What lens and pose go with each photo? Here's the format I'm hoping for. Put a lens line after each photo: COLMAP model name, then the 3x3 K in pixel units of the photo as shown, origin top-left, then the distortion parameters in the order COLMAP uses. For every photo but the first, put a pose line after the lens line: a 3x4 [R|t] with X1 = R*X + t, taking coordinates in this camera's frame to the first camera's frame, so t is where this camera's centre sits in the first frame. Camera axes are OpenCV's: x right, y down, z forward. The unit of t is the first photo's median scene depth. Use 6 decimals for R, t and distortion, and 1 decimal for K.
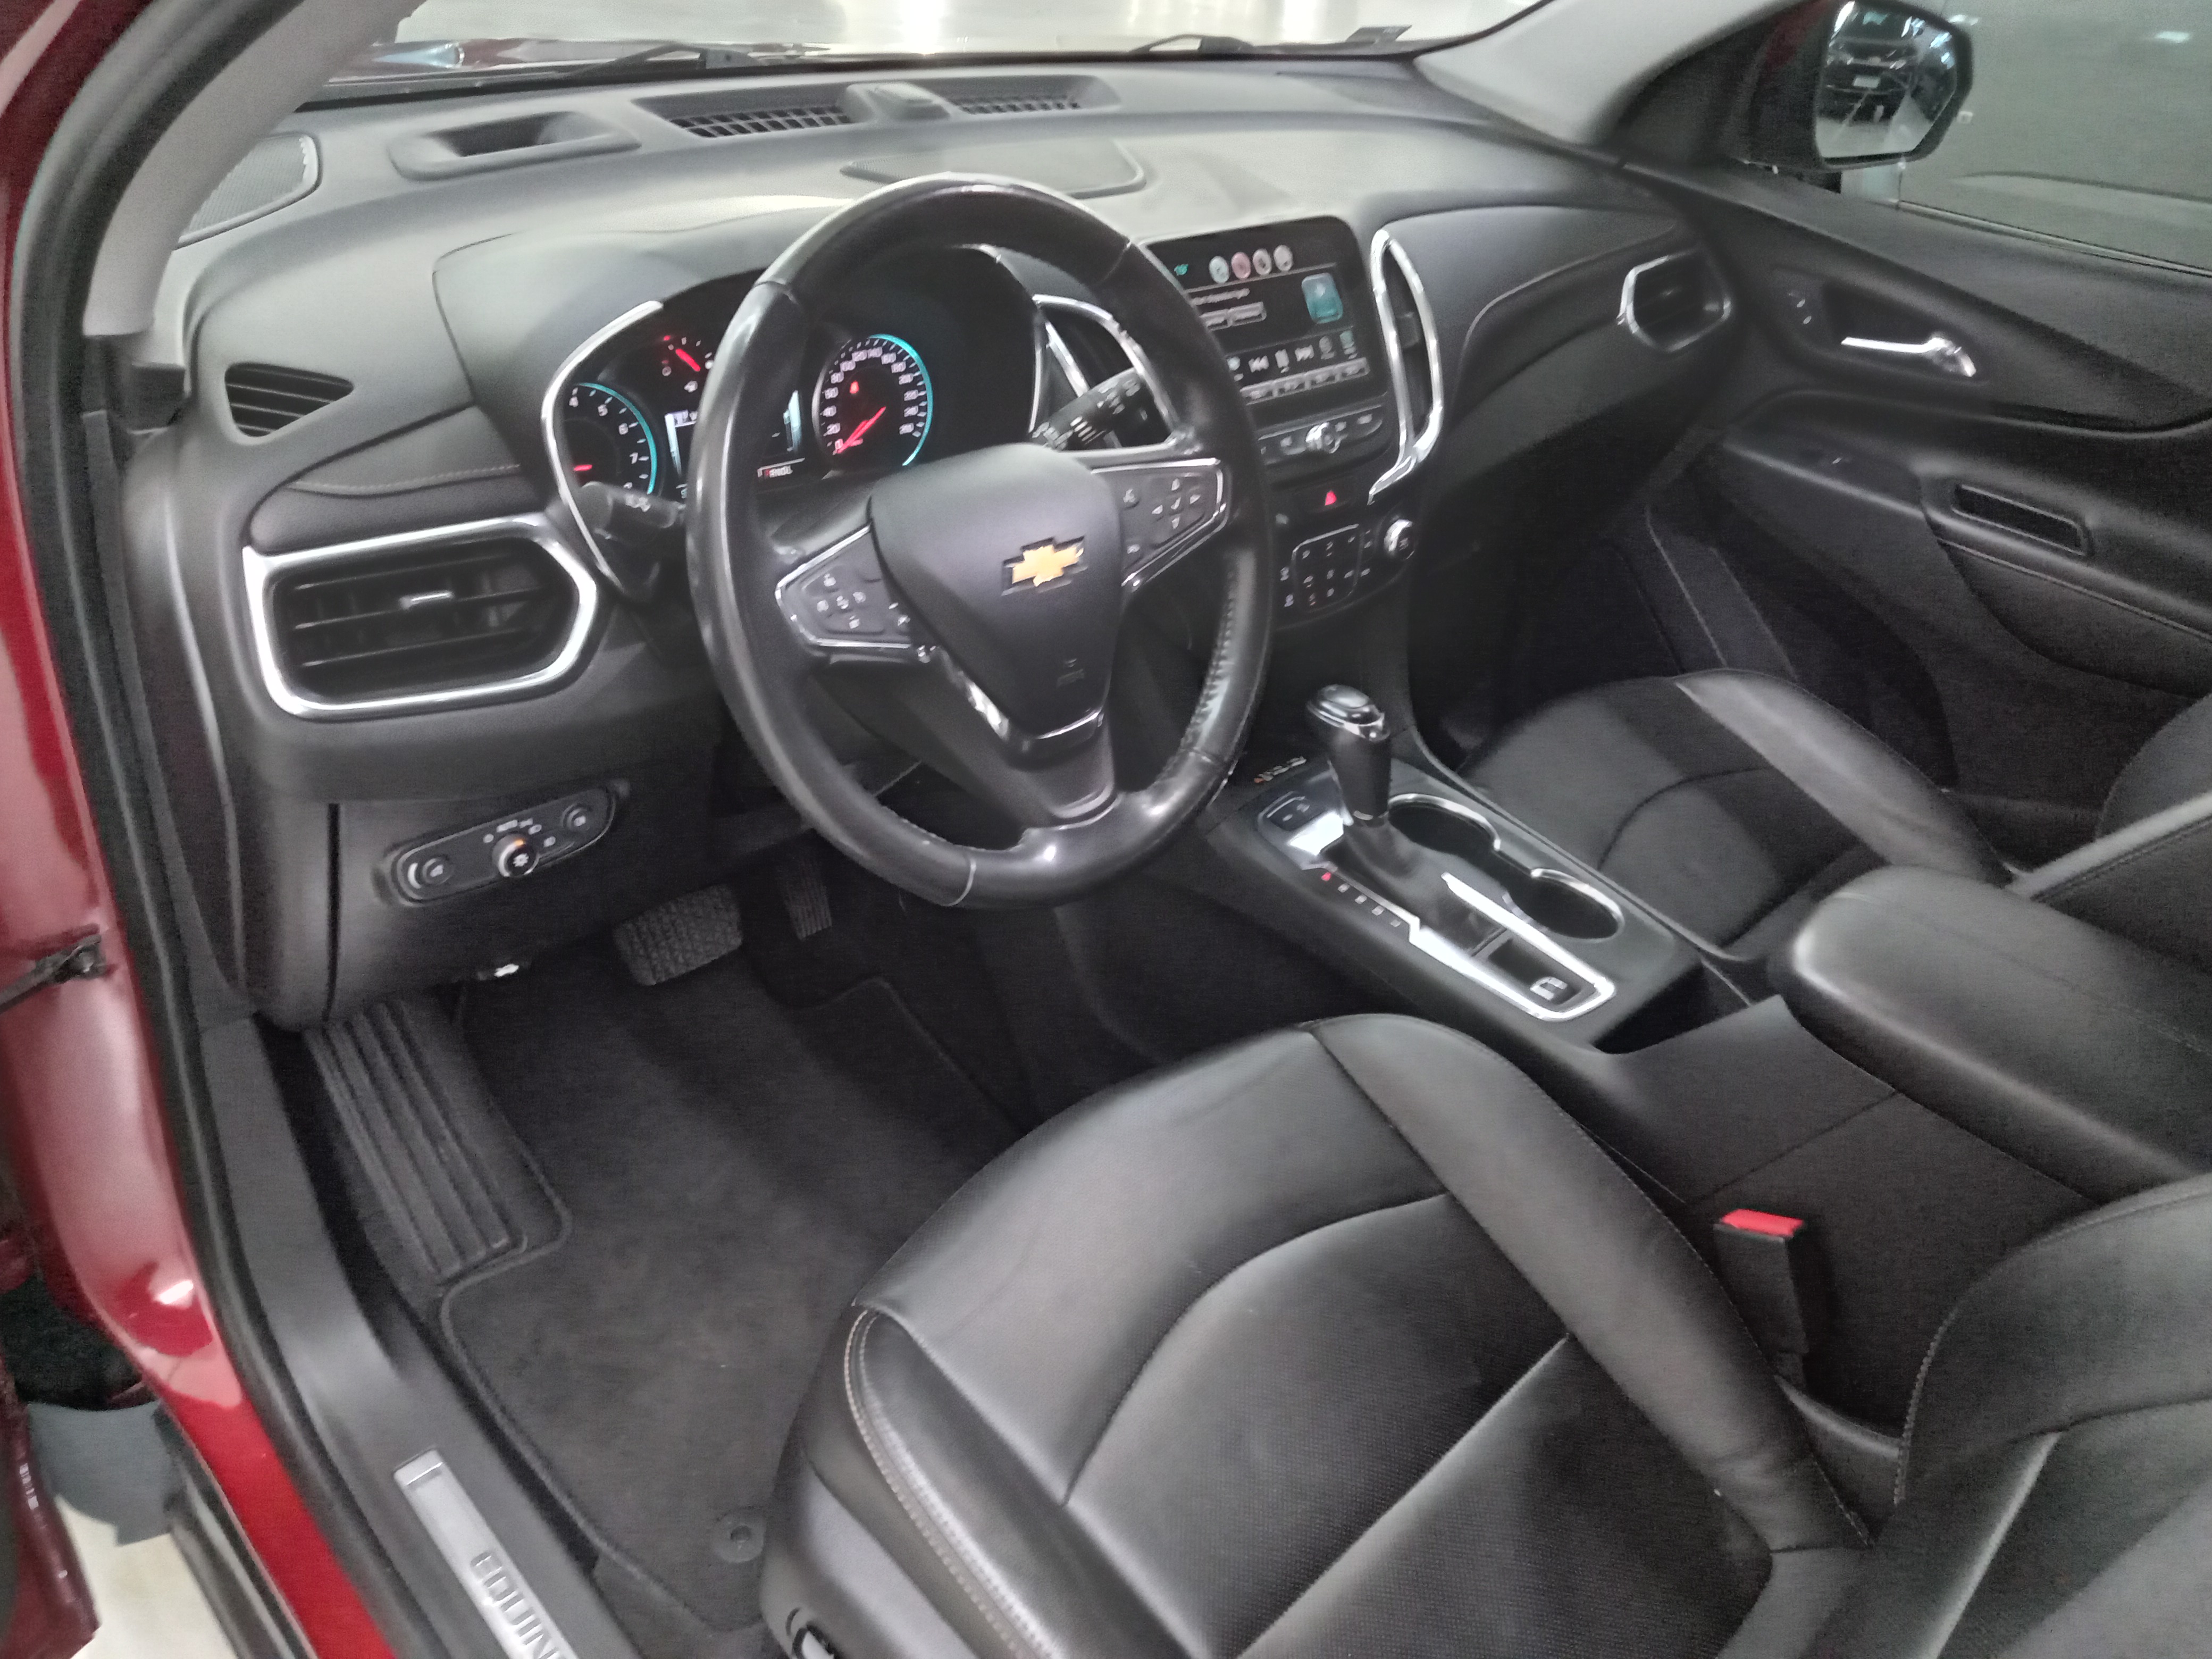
lens RADIAL K [[1606.4, 0, 1106.0], [0, 1606.4, 829.5], [0, 0, 1]] dist [0.159436, -0.259091]
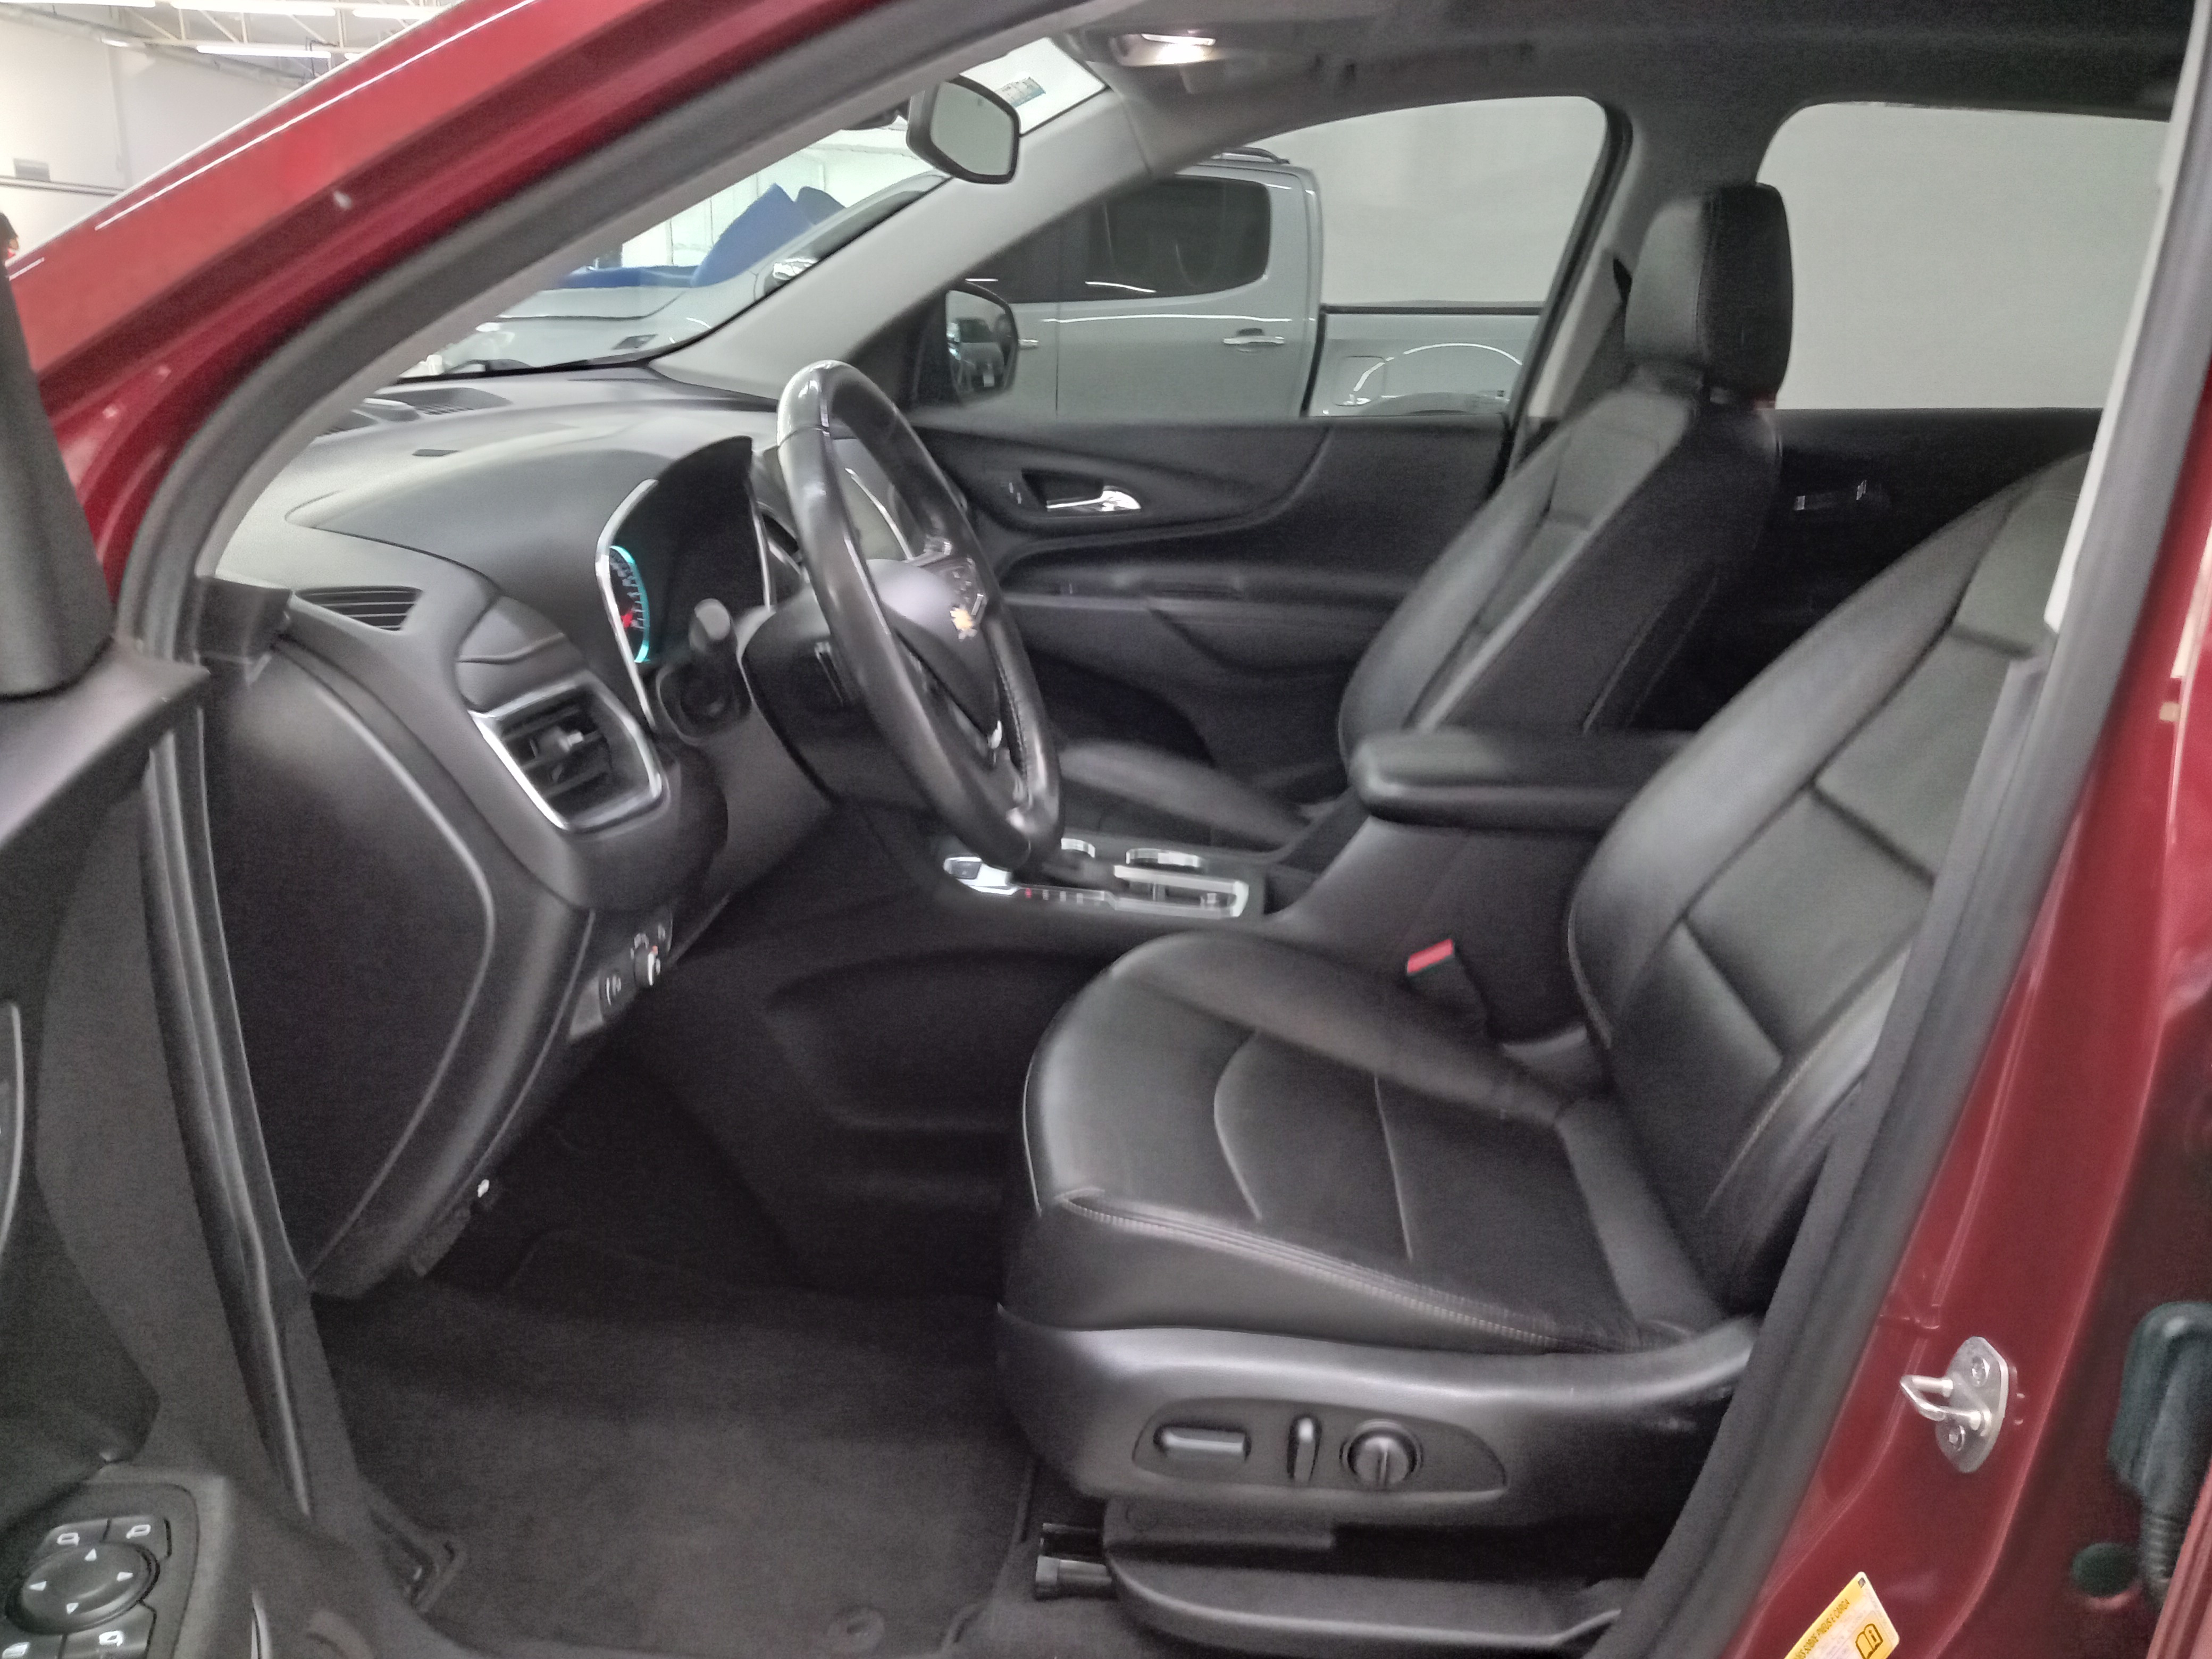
lens RADIAL K [[1606.4, 0, 1106.0], [0, 1606.4, 829.5], [0, 0, 1]] dist [0.159436, -0.259091]
pose [[0.758258, -0.283242, 0.587213, -0.551065], [0.397093, 0.914996, -0.071411, 0.098488], [-0.517071, 0.287326, 0.806276, -0.067316]]
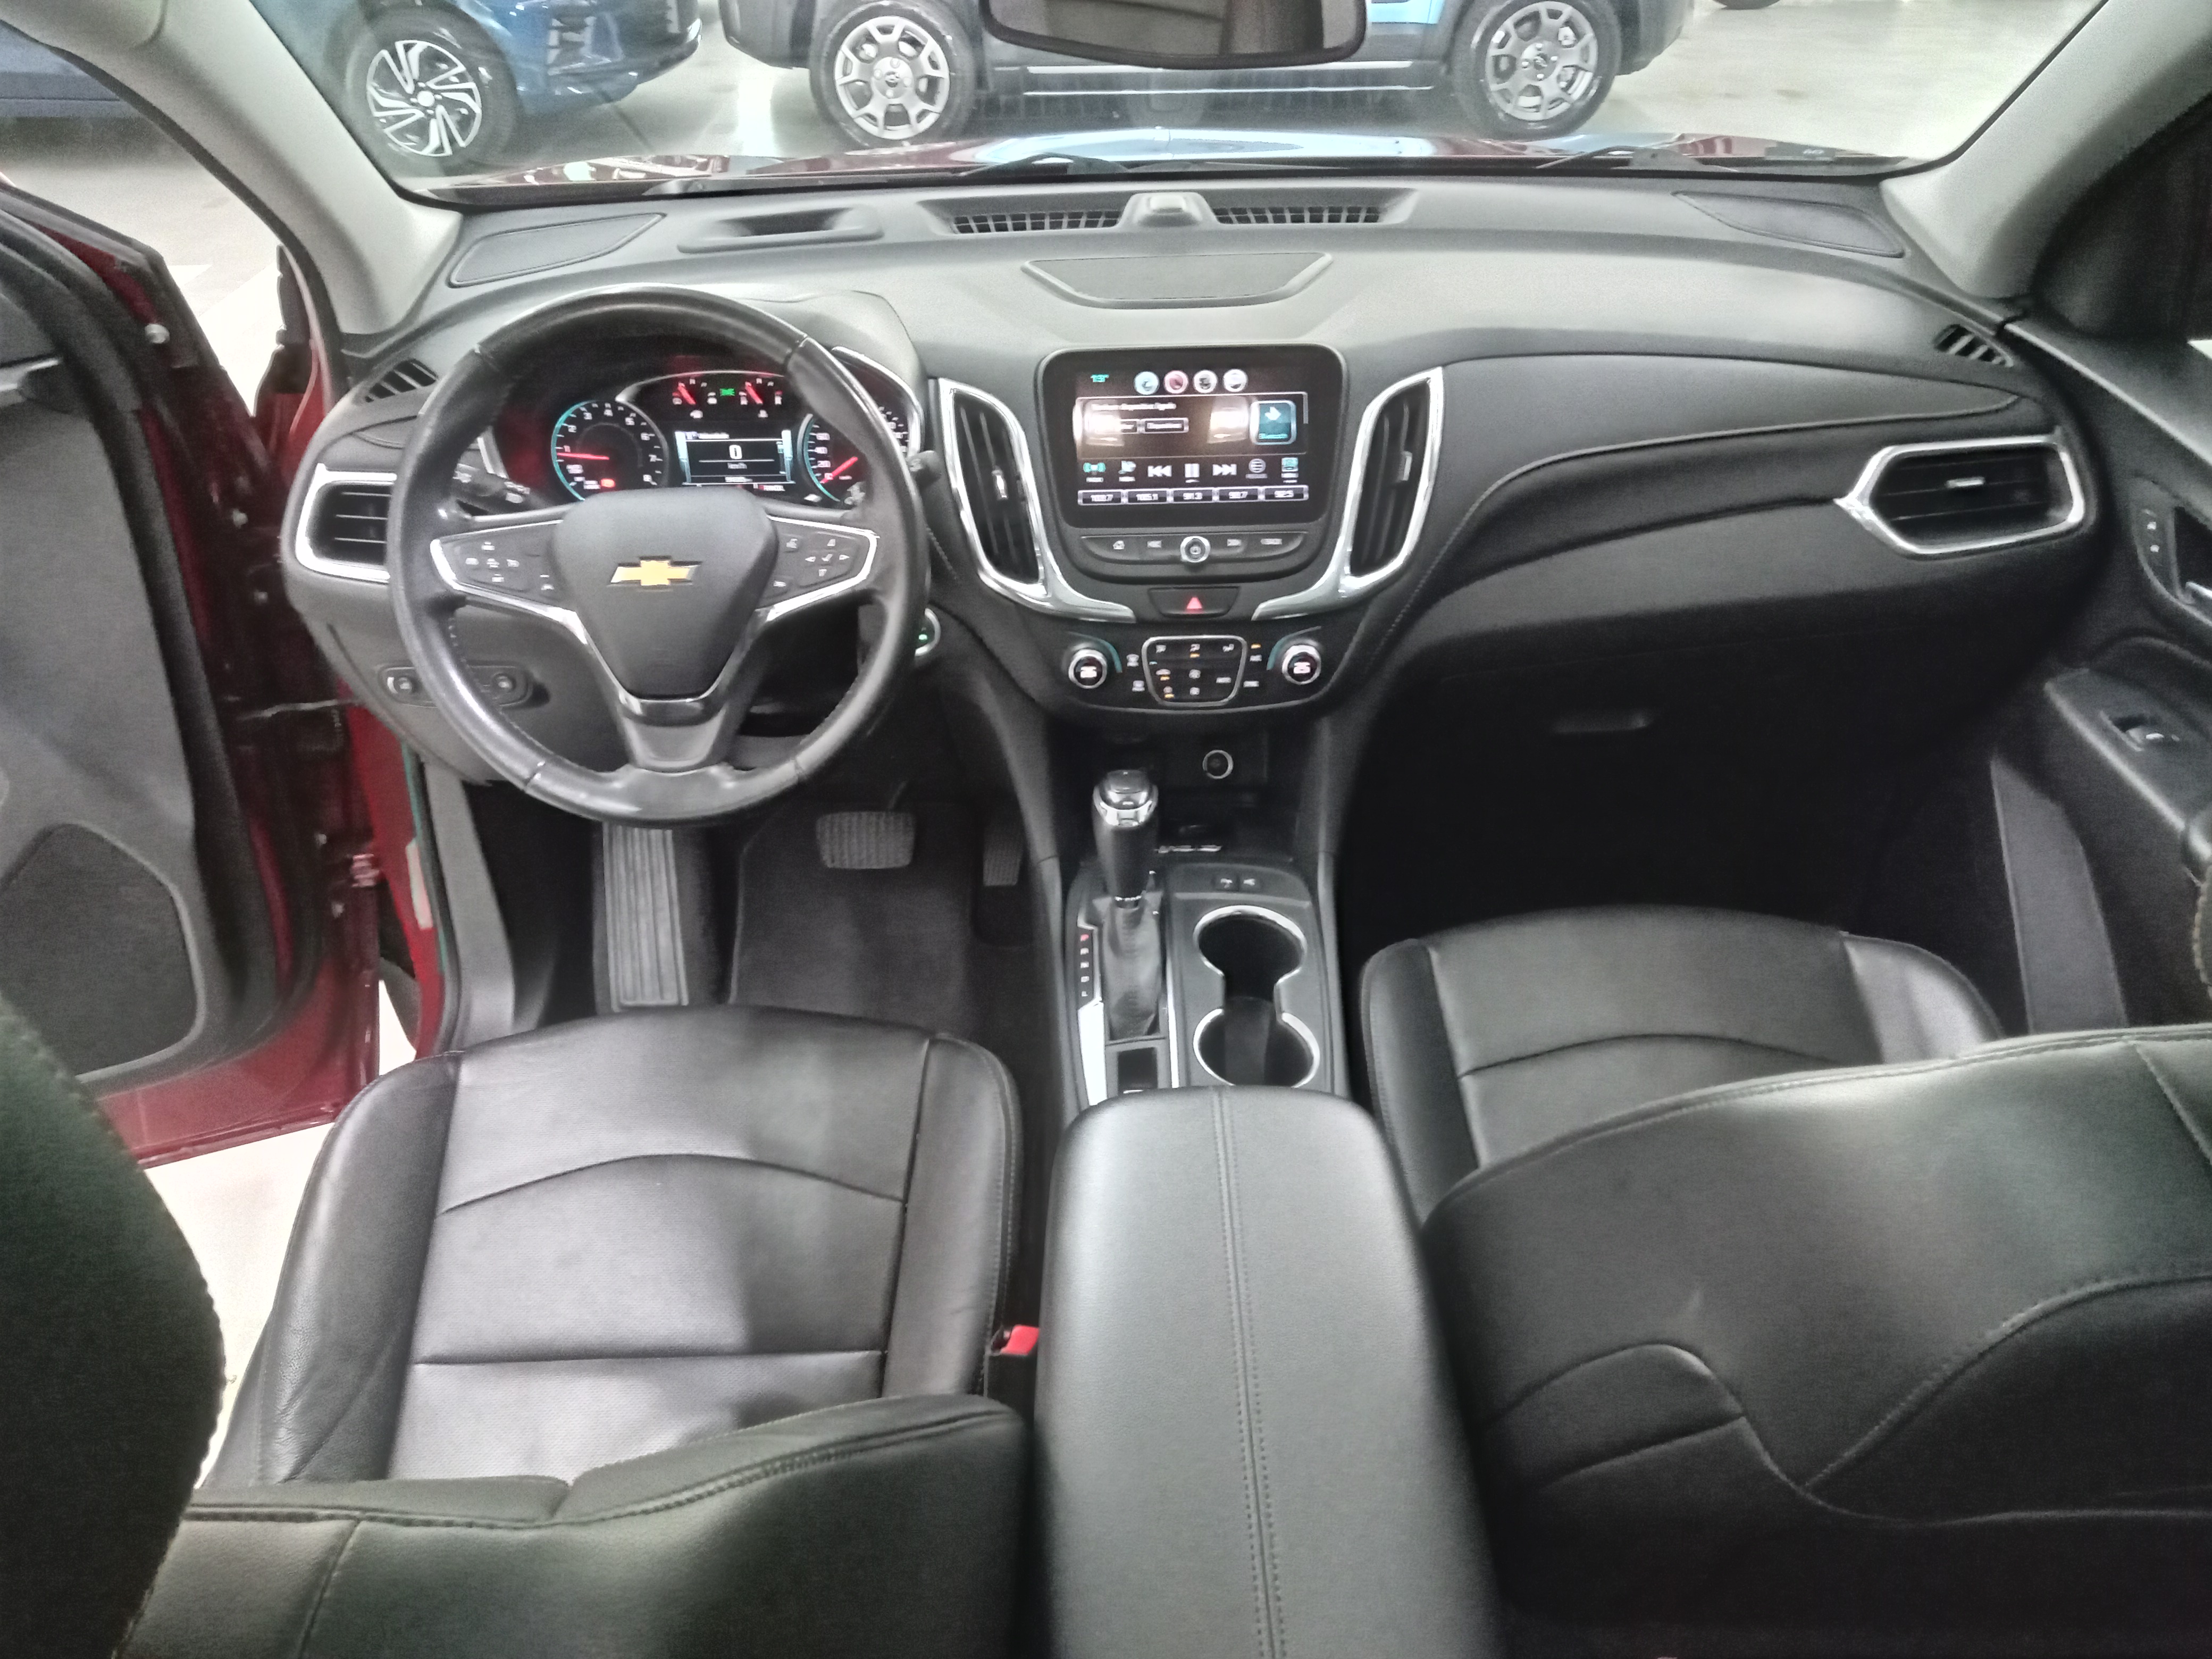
lens RADIAL K [[1606.4, 0, 1106.0], [0, 1606.4, 829.5], [0, 0, 1]] dist [0.159436, -0.259091]
pose [[0.725033, 0.294693, -0.622482, 0.817747], [-0.304961, 0.947765, 0.093486, -0.147716], [0.617516, 0.122052, 0.777031, 0.157262]]
